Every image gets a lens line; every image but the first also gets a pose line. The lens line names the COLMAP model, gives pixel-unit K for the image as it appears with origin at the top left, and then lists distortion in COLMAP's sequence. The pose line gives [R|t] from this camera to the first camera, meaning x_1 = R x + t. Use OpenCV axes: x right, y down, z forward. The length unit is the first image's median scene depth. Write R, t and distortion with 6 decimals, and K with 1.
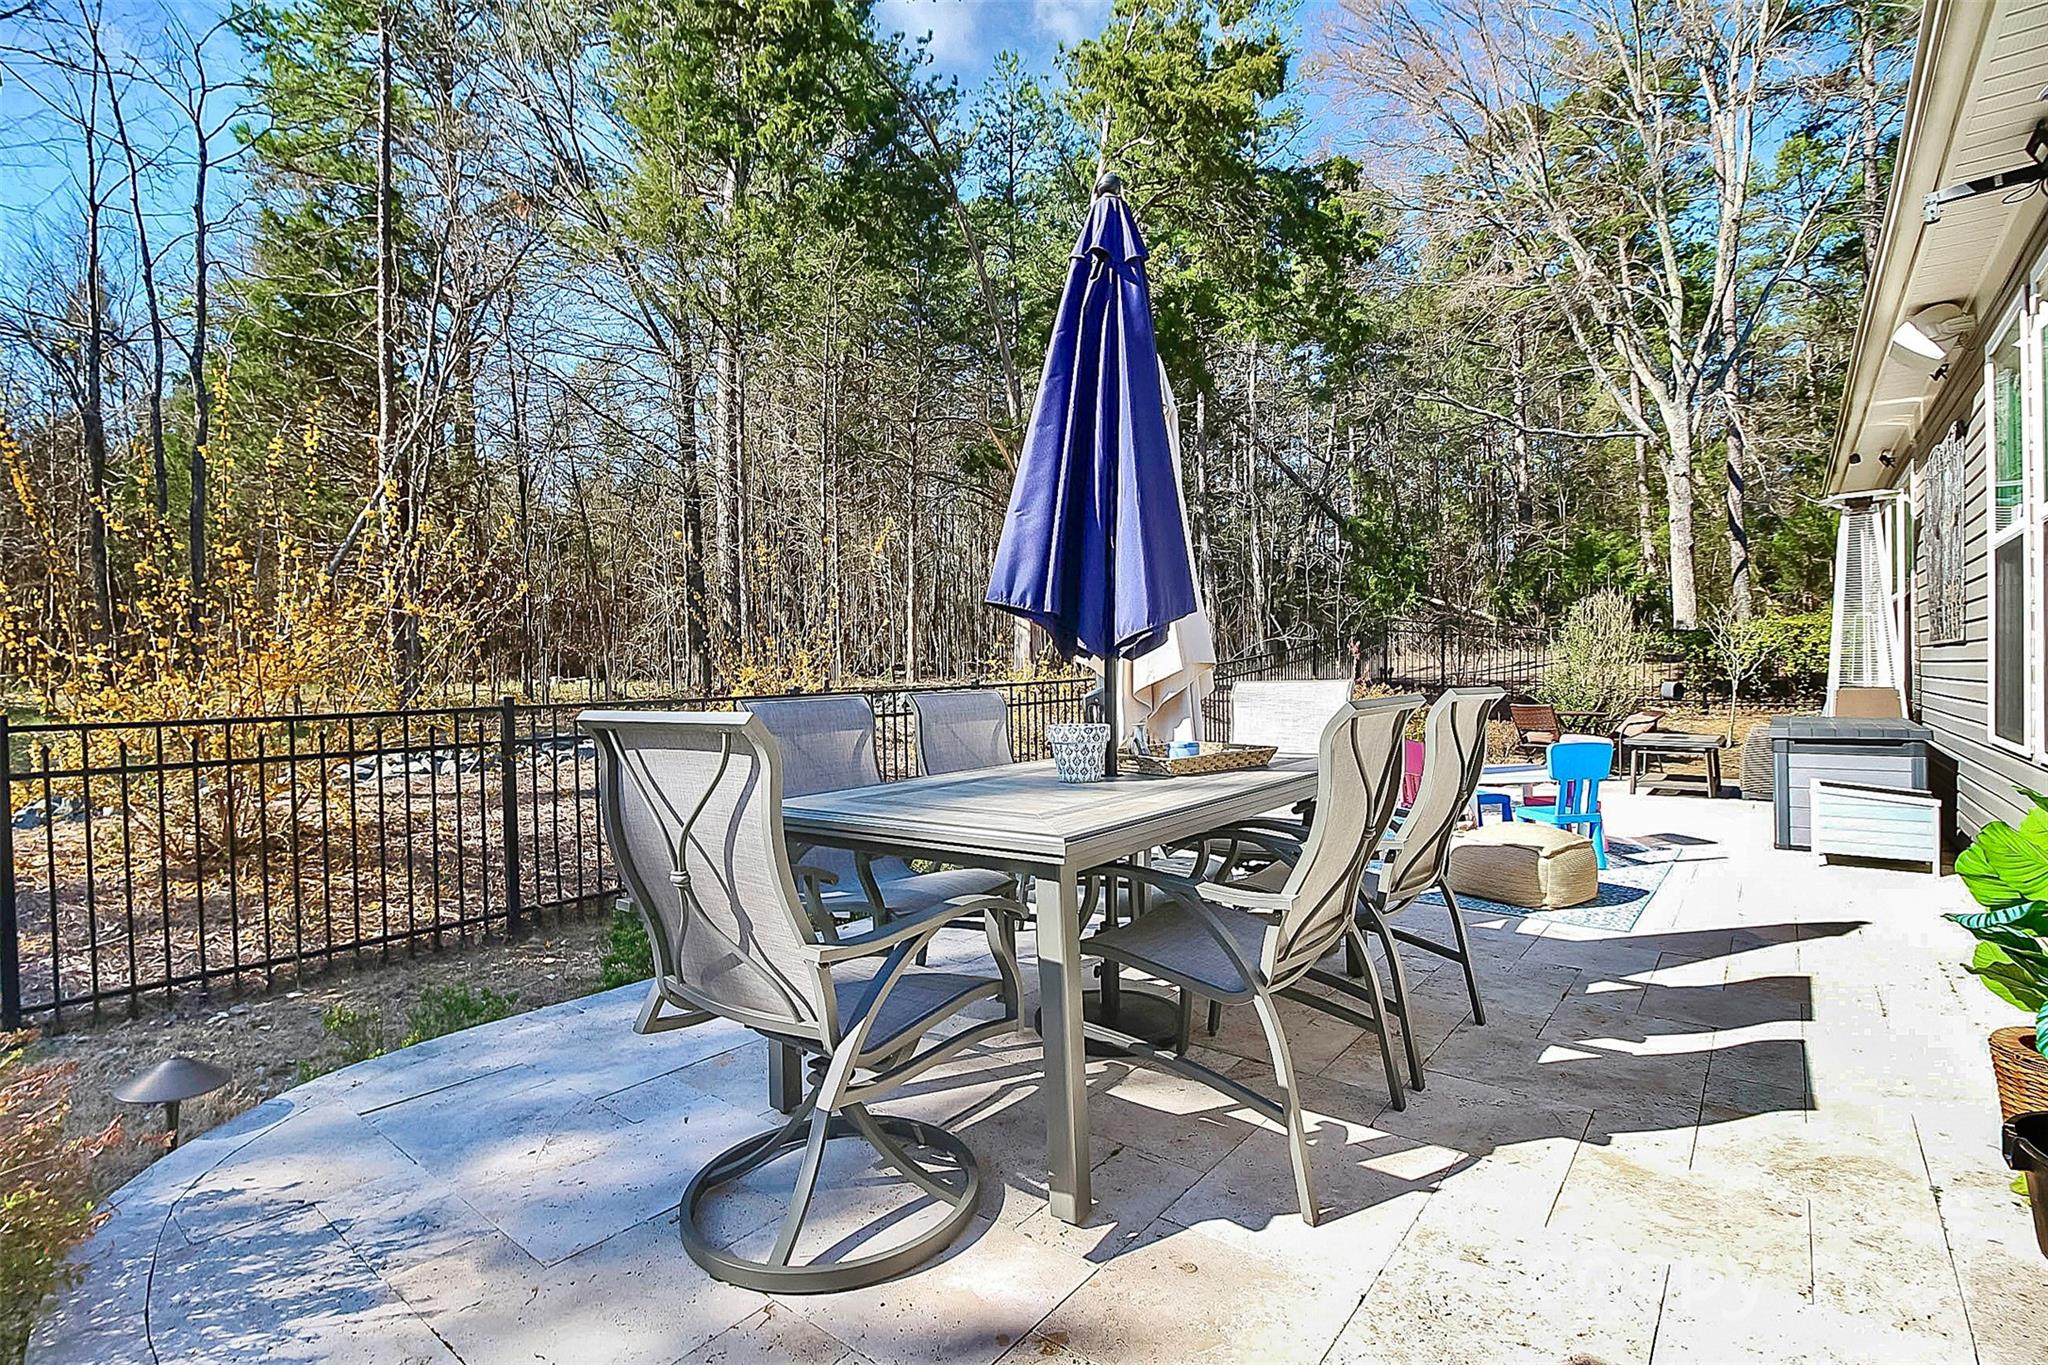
lens RADIAL K [[975.9, 0, 1014.4], [0, 975.9, 679.1], [0, 0, 1]] dist [-0.016309, -0.000724]
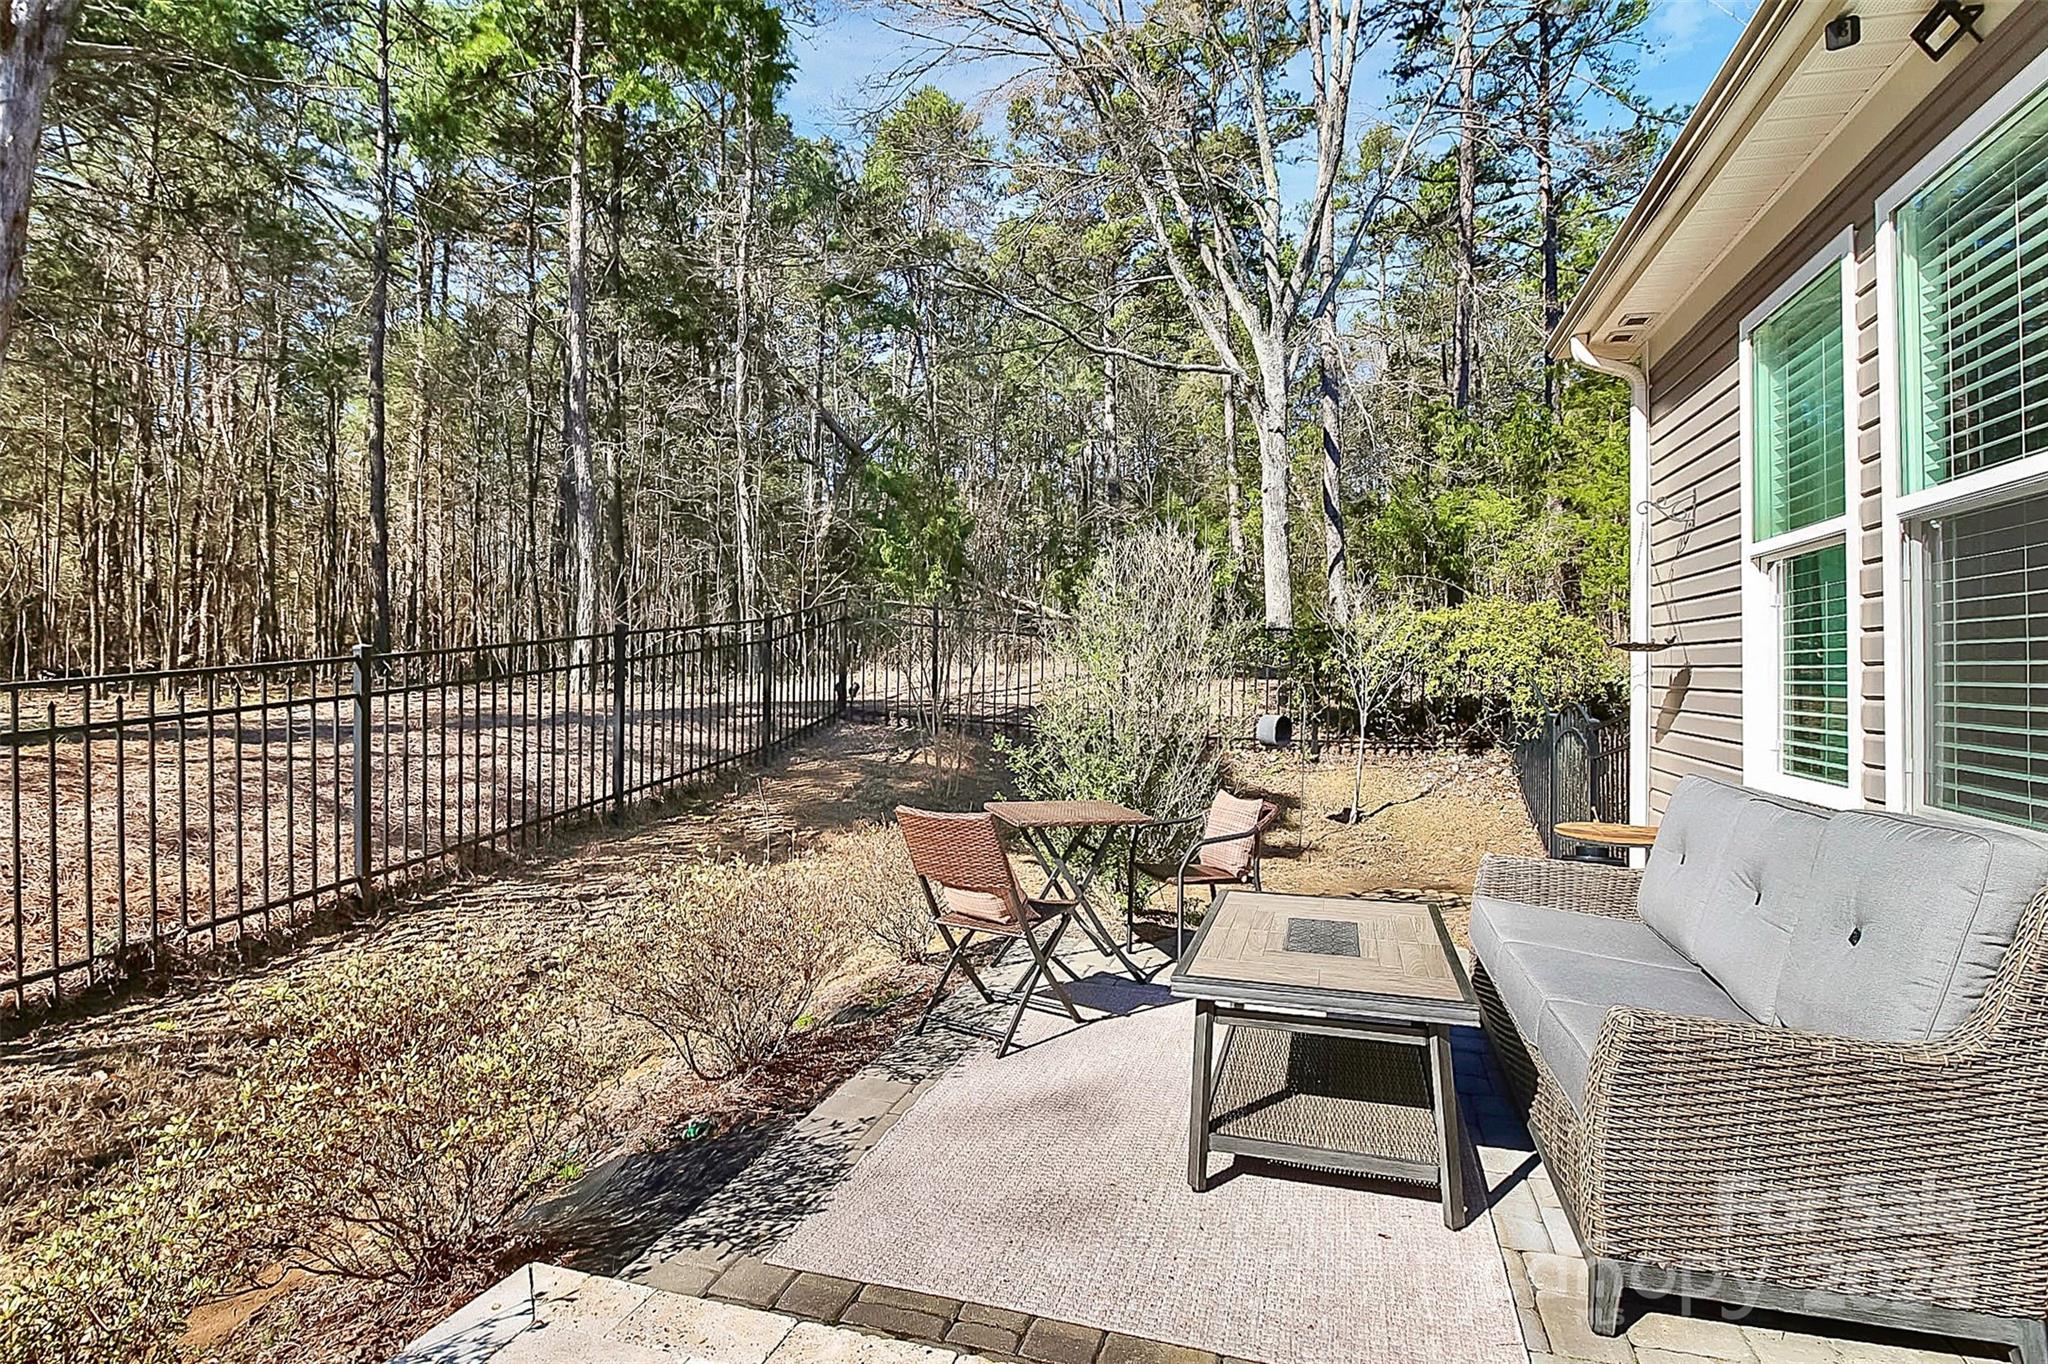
lens RADIAL K [[975.9, 0, 1029.0], [0, 975.9, 677.6], [0, 0, 1]] dist [-0.016309, -0.000724]
pose [[0.931755, 0.011562, 0.362904, 0.233199], [-0.008902, 0.999920, -0.009001, -0.008306], [-0.362979, 0.005156, 0.931783, 0.358619]]
